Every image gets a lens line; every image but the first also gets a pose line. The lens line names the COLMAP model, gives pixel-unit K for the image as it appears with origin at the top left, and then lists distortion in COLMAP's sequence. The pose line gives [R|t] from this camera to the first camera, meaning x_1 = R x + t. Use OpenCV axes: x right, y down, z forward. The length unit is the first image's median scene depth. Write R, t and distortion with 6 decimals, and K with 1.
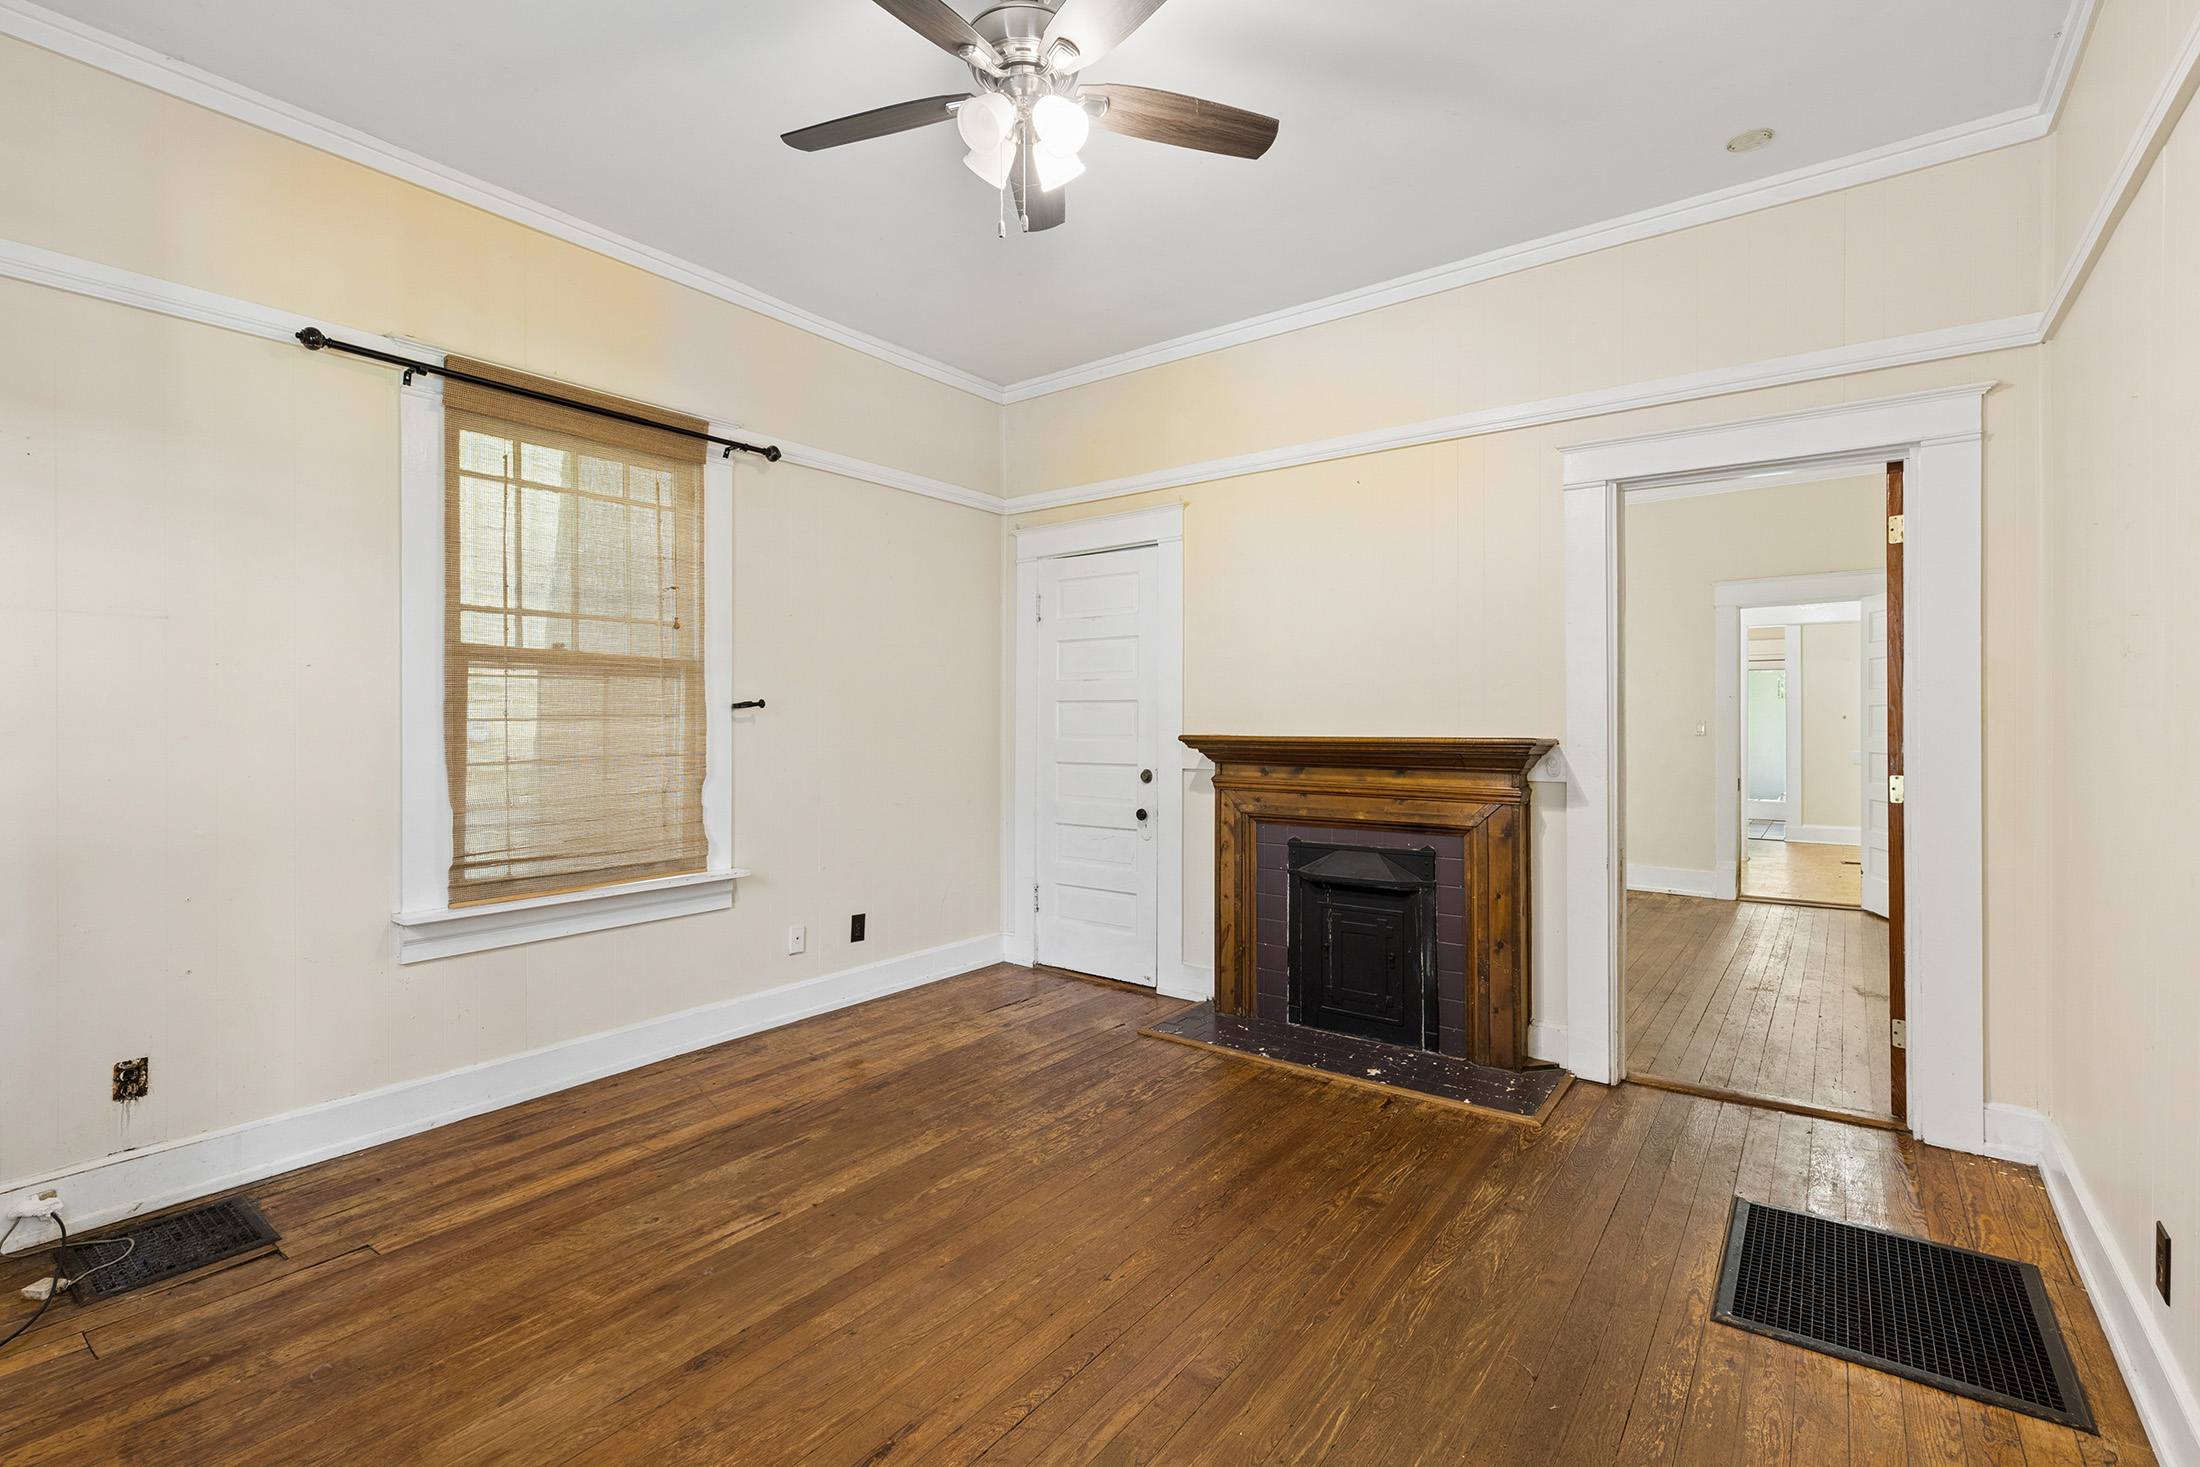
lens RADIAL K [[1000.9, 0, 1102.5], [0, 1000.9, 723.2], [0, 0, 1]] dist [0.005694, 0.001126]
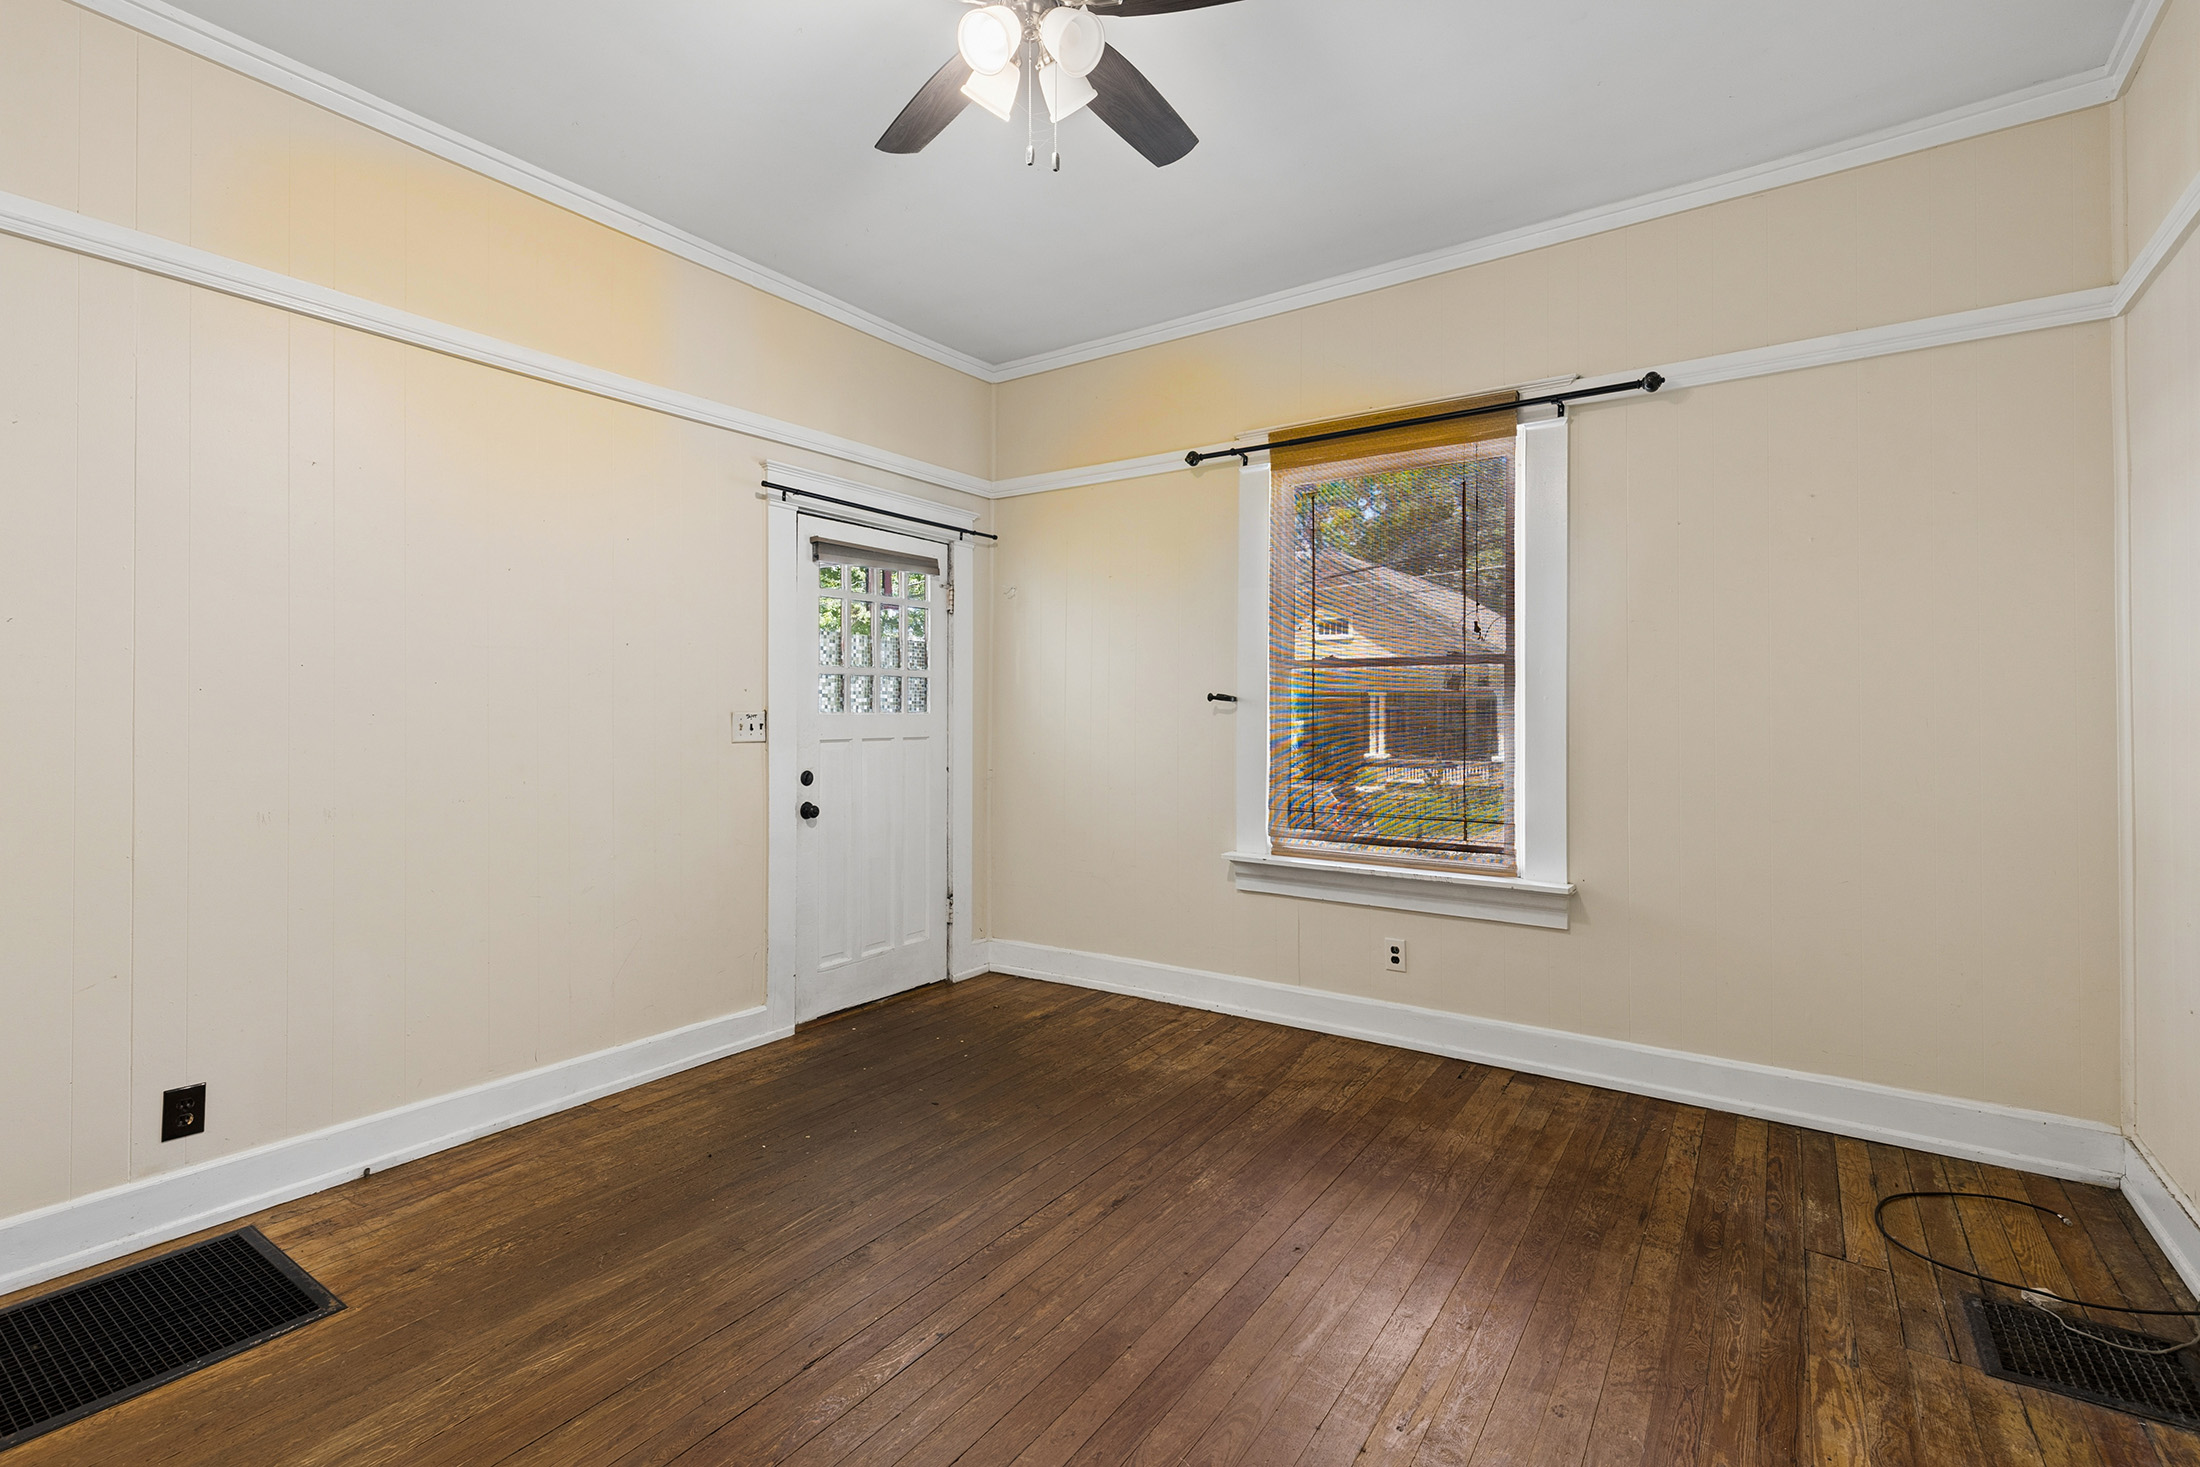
lens RADIAL K [[1000.9, 0, 1096.3], [0, 1000.9, 721.3], [0, 0, 1]] dist [0.005694, 0.001126]
pose [[-0.999413, 0.002263, -0.034187, -0.121015], [0.001886, 0.999937, 0.011058, -0.007418], [0.034209, 0.010987, -0.999354, 2.173012]]
